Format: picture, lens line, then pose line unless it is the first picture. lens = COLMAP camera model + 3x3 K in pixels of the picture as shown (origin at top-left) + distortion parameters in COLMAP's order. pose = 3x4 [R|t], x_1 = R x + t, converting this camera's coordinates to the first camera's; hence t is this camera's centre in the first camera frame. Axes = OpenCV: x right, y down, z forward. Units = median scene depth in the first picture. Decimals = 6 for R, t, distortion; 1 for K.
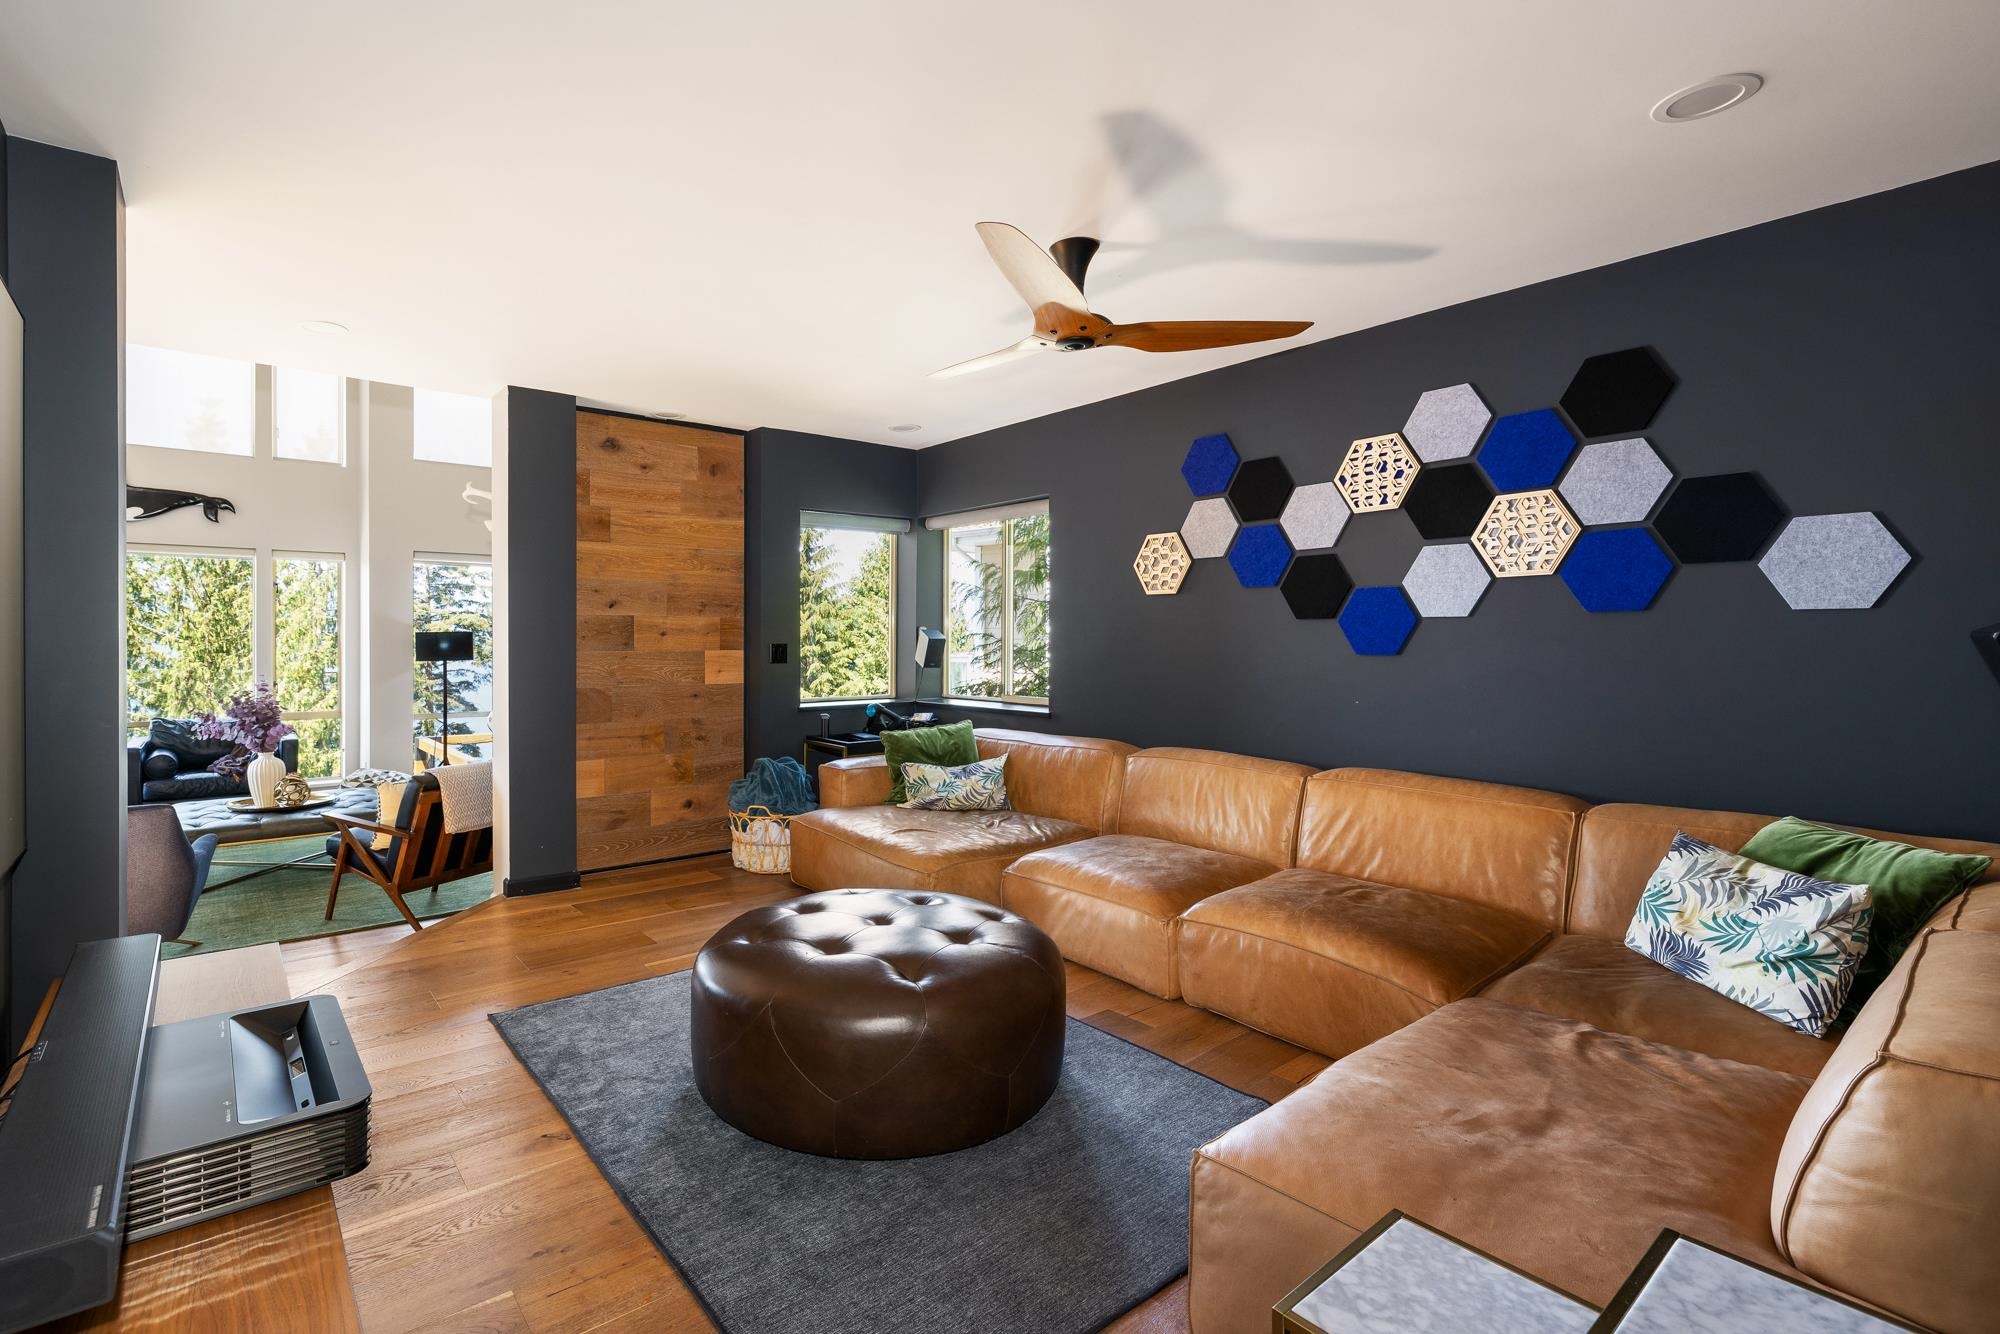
lens RADIAL K [[939.2, 0, 924.6], [0, 939.2, 634.4], [0, 0, 1]] dist [0.001943, 0.000258]
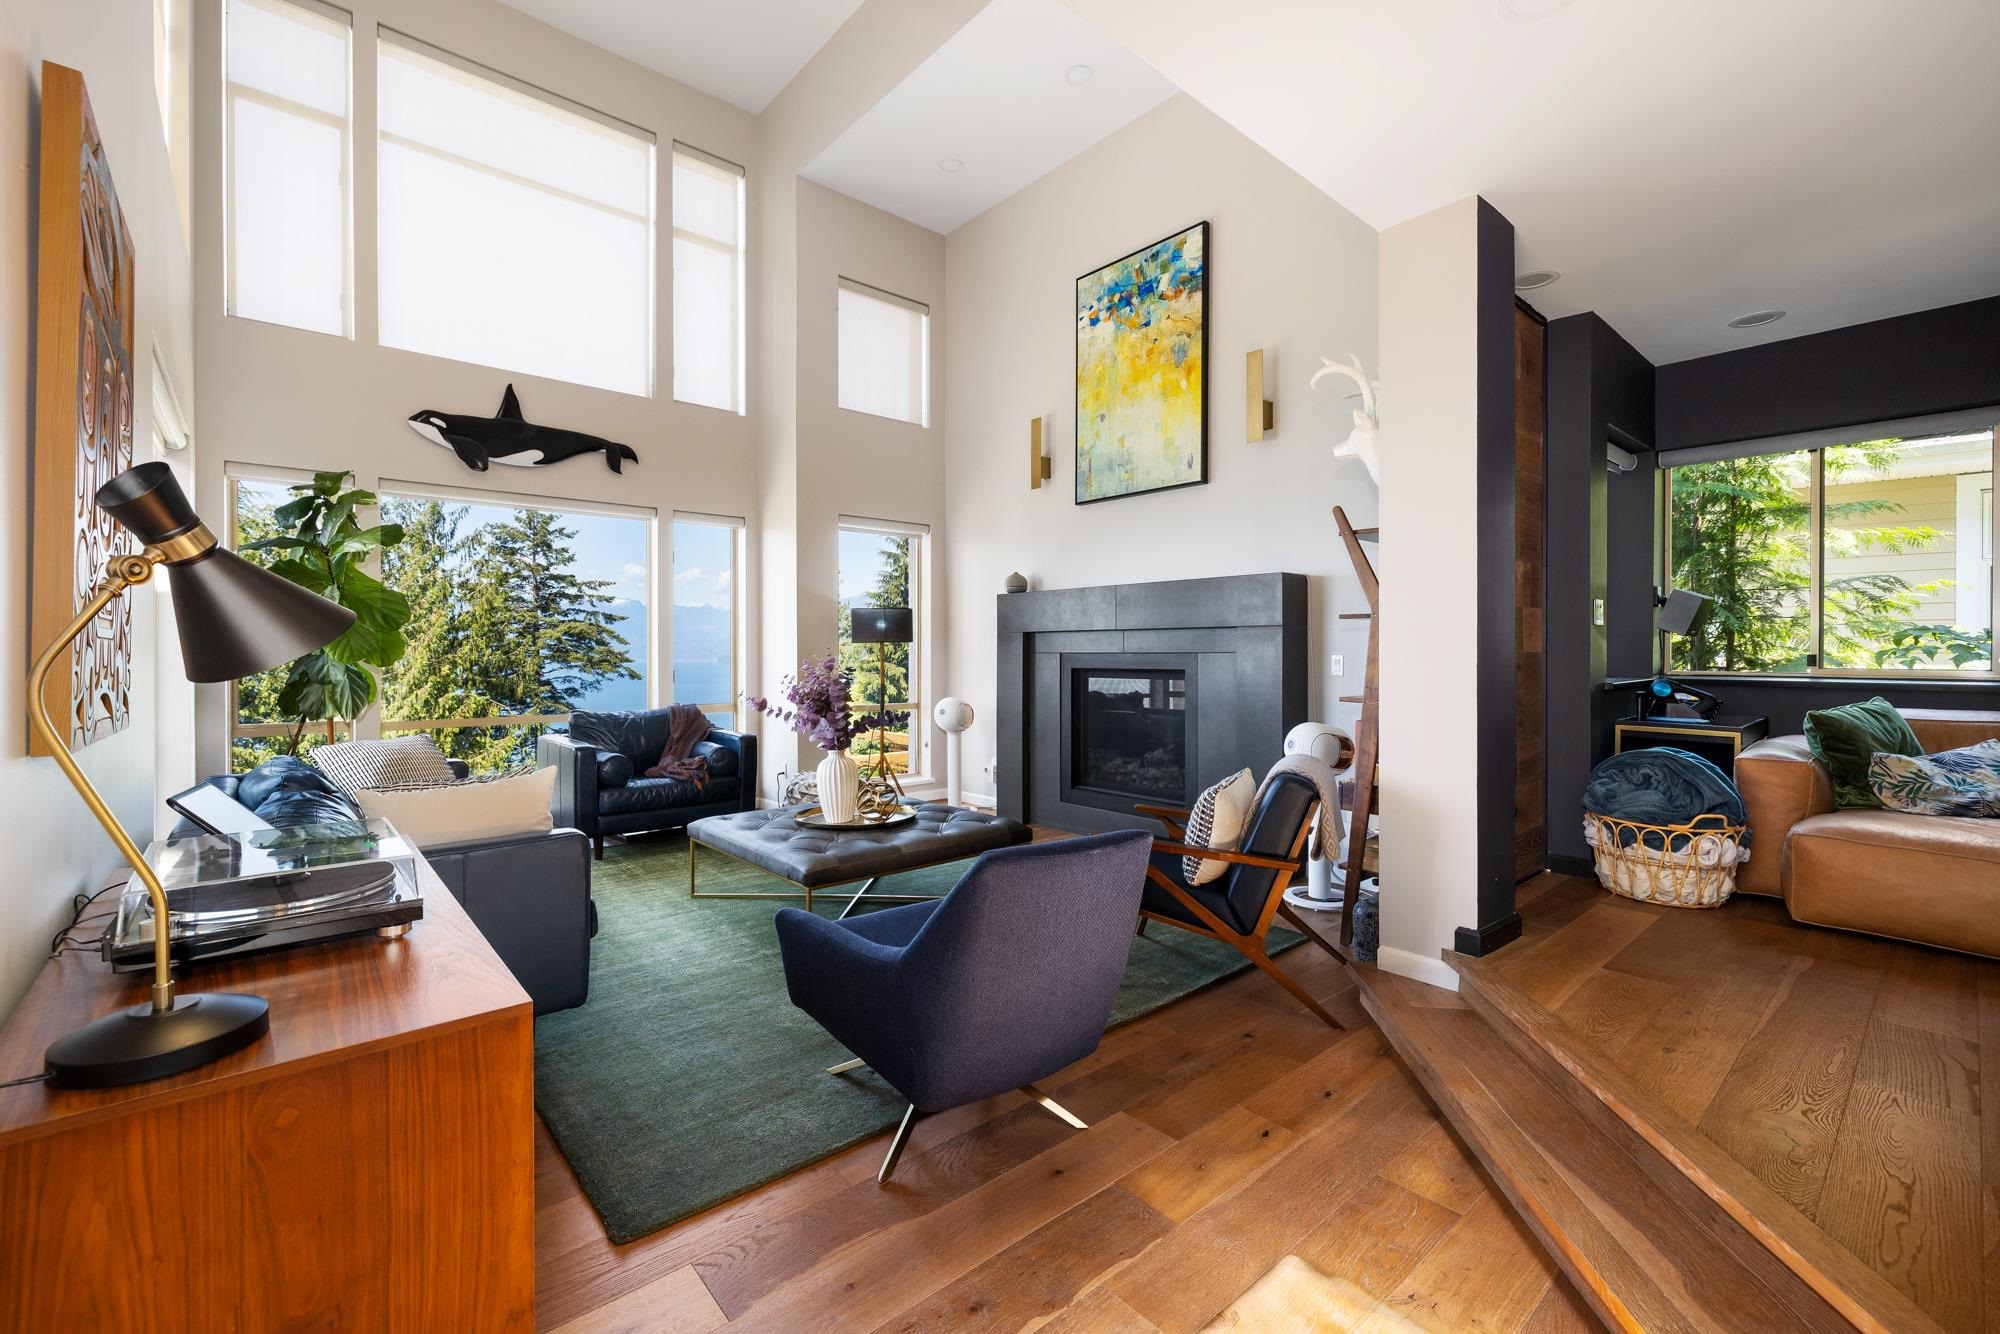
lens RADIAL K [[847.6, 0, 1000.3], [0, 847.6, 657.4], [0, 0, 1]] dist [0.001069, 0.000104]
pose [[0.997624, -0.002264, 0.068861, -0.454756], [0.001450, 0.999929, 0.011867, 0.030823], [-0.068883, -0.011739, 0.997556, 0.227882]]
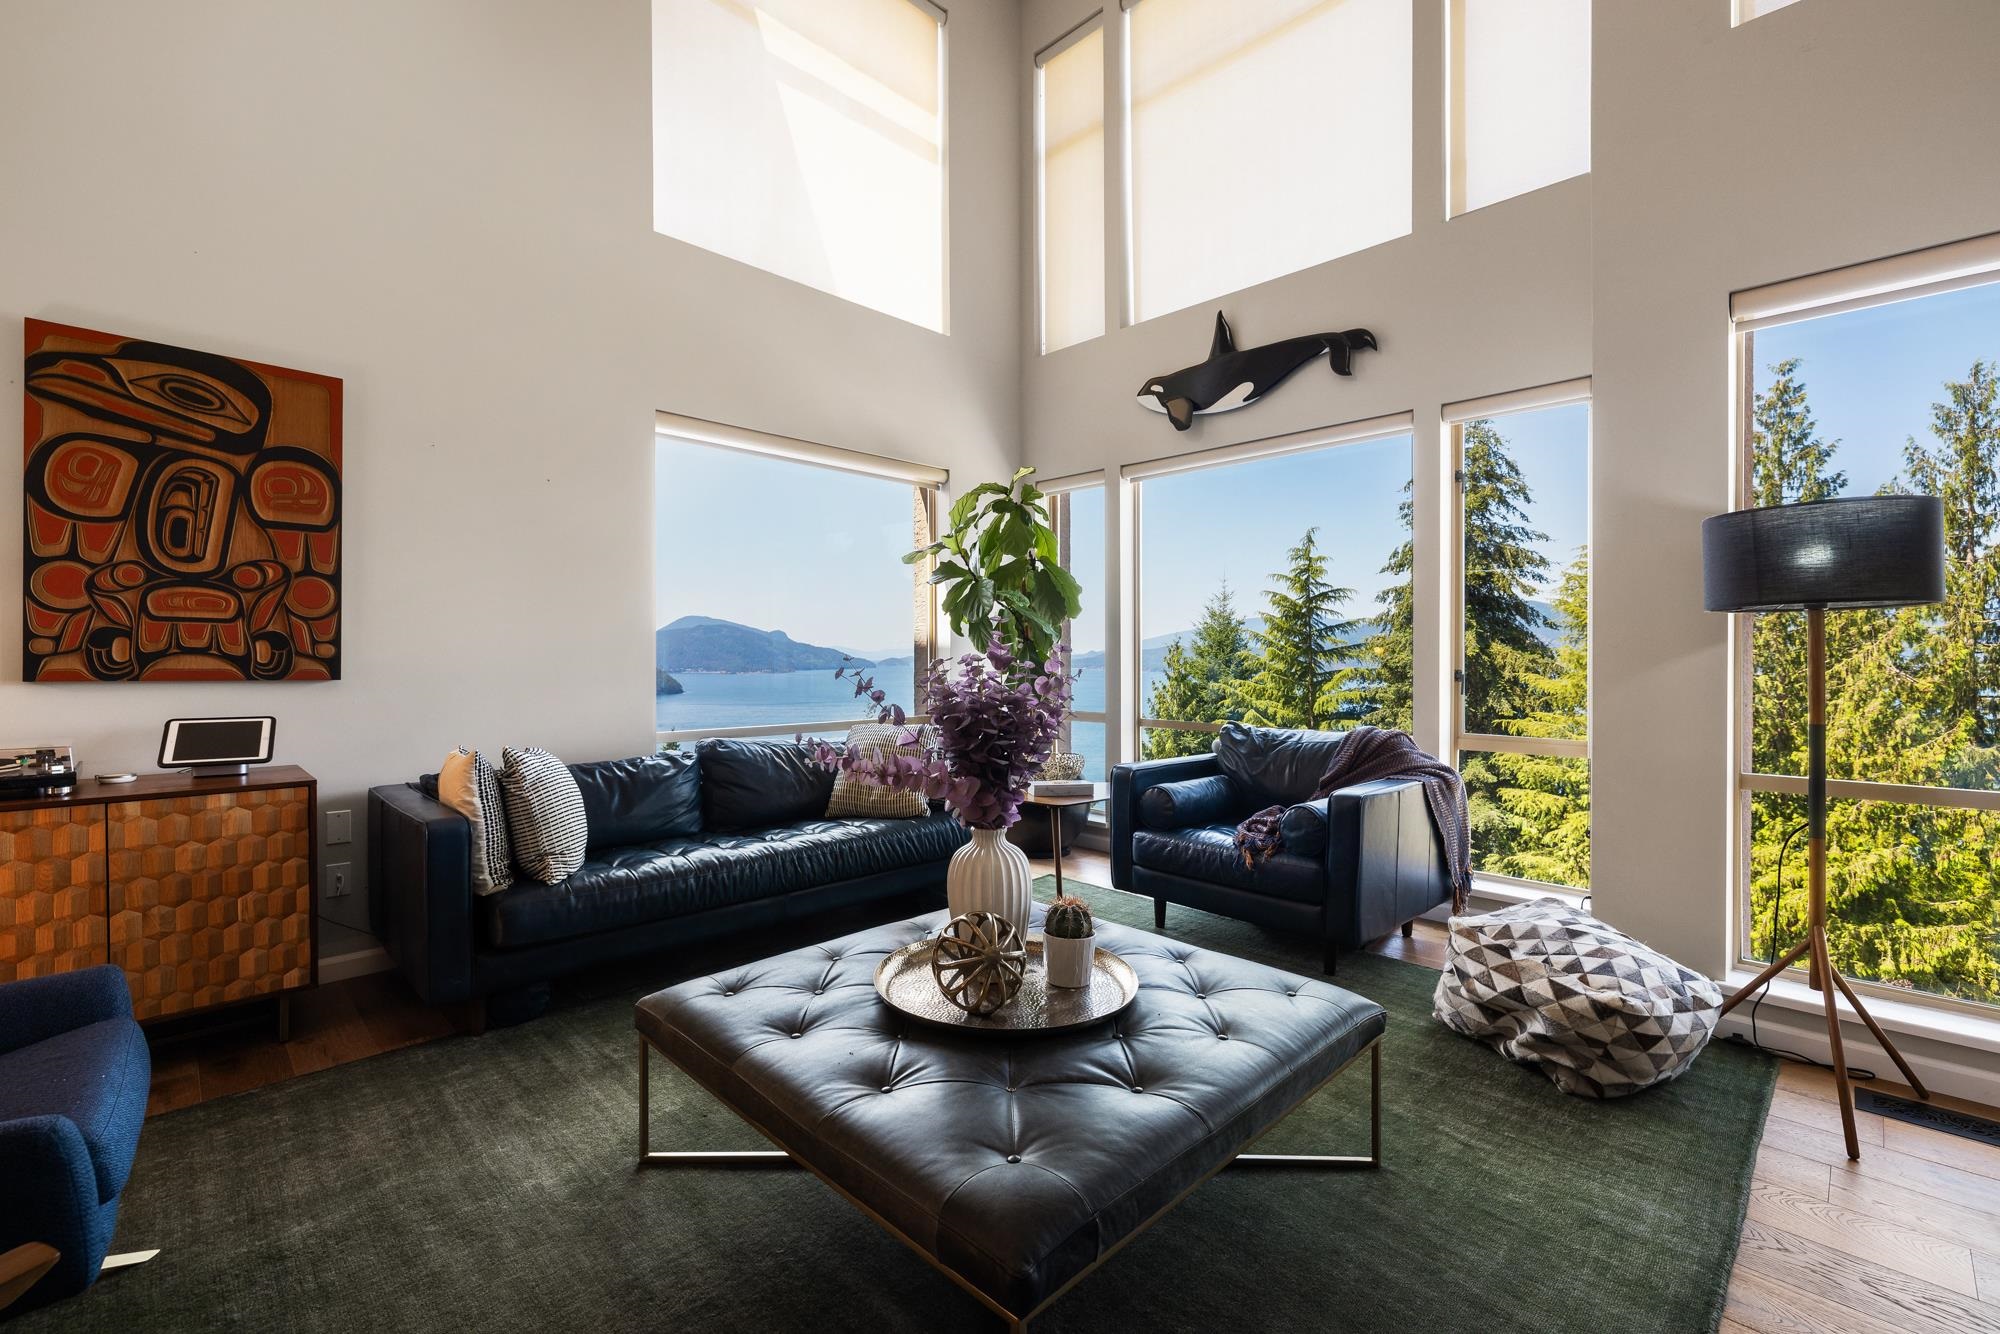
lens RADIAL K [[847.6, 0, 1000.3], [0, 847.6, 657.4], [0, 0, 1]] dist [0.001069, 0.000104]
pose [[0.120931, 0.008967, -0.992620, -0.271341], [-0.000736, 0.999960, 0.008943, 0.039662], [0.992661, -0.000351, 0.120933, 0.707429]]
